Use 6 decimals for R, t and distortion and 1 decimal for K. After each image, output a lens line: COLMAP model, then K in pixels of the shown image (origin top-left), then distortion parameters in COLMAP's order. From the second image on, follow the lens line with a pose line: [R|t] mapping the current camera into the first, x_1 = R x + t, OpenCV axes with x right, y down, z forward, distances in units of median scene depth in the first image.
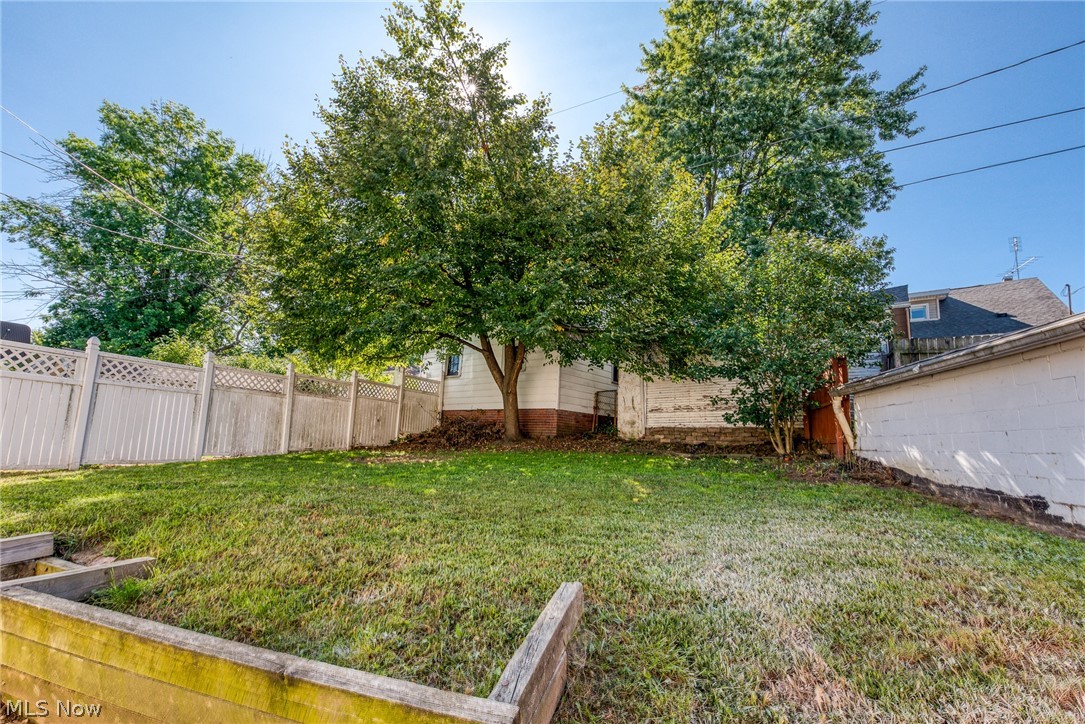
lens RADIAL K [[470.3, 0, 545.4], [0, 470.3, 371.9], [0, 0, 1]] dist [0.005494, -0.007172]
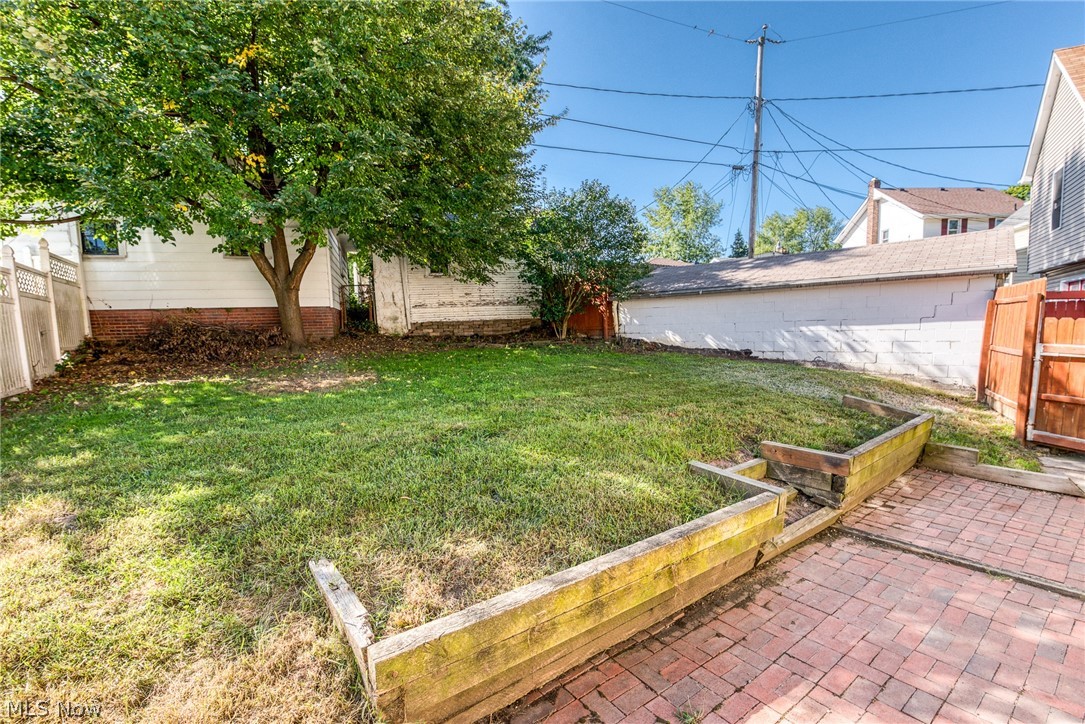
lens RADIAL K [[470.3, 0, 542.7], [0, 470.3, 371.9], [0, 0, 1]] dist [0.005494, -0.007172]
pose [[0.596457, -0.128312, 0.792323, -0.488710], [-0.068365, 0.975431, 0.209430, -0.015536], [-0.799728, -0.179083, 0.573030, 0.155875]]
